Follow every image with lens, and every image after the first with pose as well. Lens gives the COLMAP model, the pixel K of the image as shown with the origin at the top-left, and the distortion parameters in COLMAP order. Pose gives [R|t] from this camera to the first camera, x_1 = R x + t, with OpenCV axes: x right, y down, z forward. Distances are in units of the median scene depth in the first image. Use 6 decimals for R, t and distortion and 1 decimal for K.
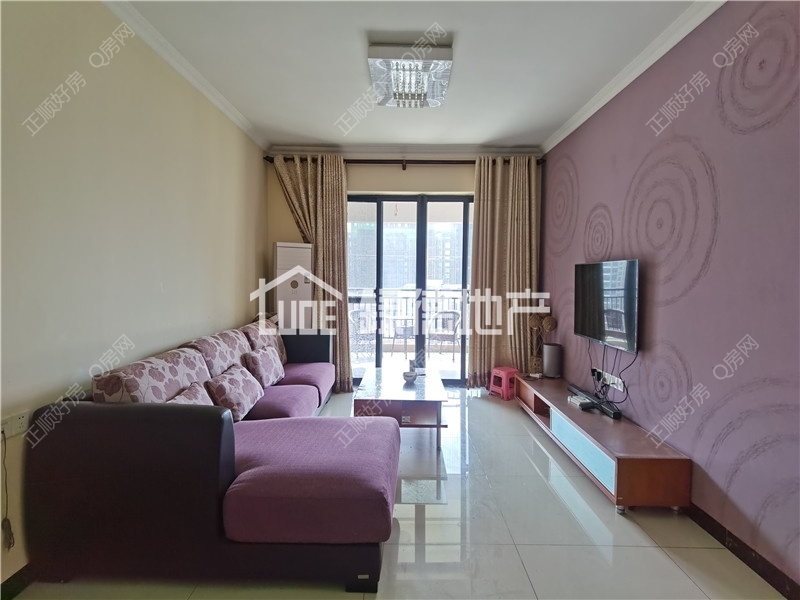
lens RADIAL K [[418.5, 0, 401.1], [0, 418.5, 296.9], [0, 0, 1]] dist [-0.006289, 0.006878]
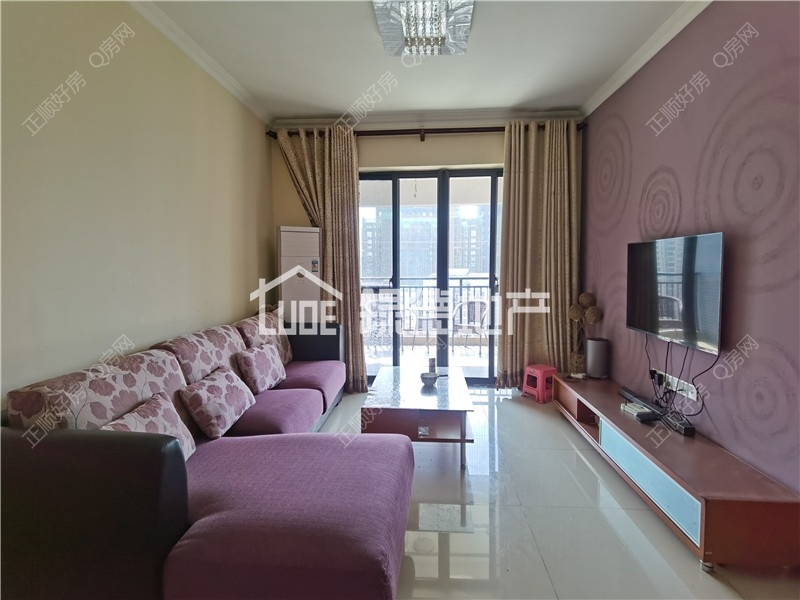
lens RADIAL K [[418.5, 0, 400.2], [0, 418.5, 302.0], [0, 0, 1]] dist [-0.006289, 0.006878]
pose [[0.997914, -0.010040, -0.063765, 0.017752], [0.012399, 0.999249, 0.036708, 0.001976], [0.063348, -0.037422, 0.997290, 0.143869]]
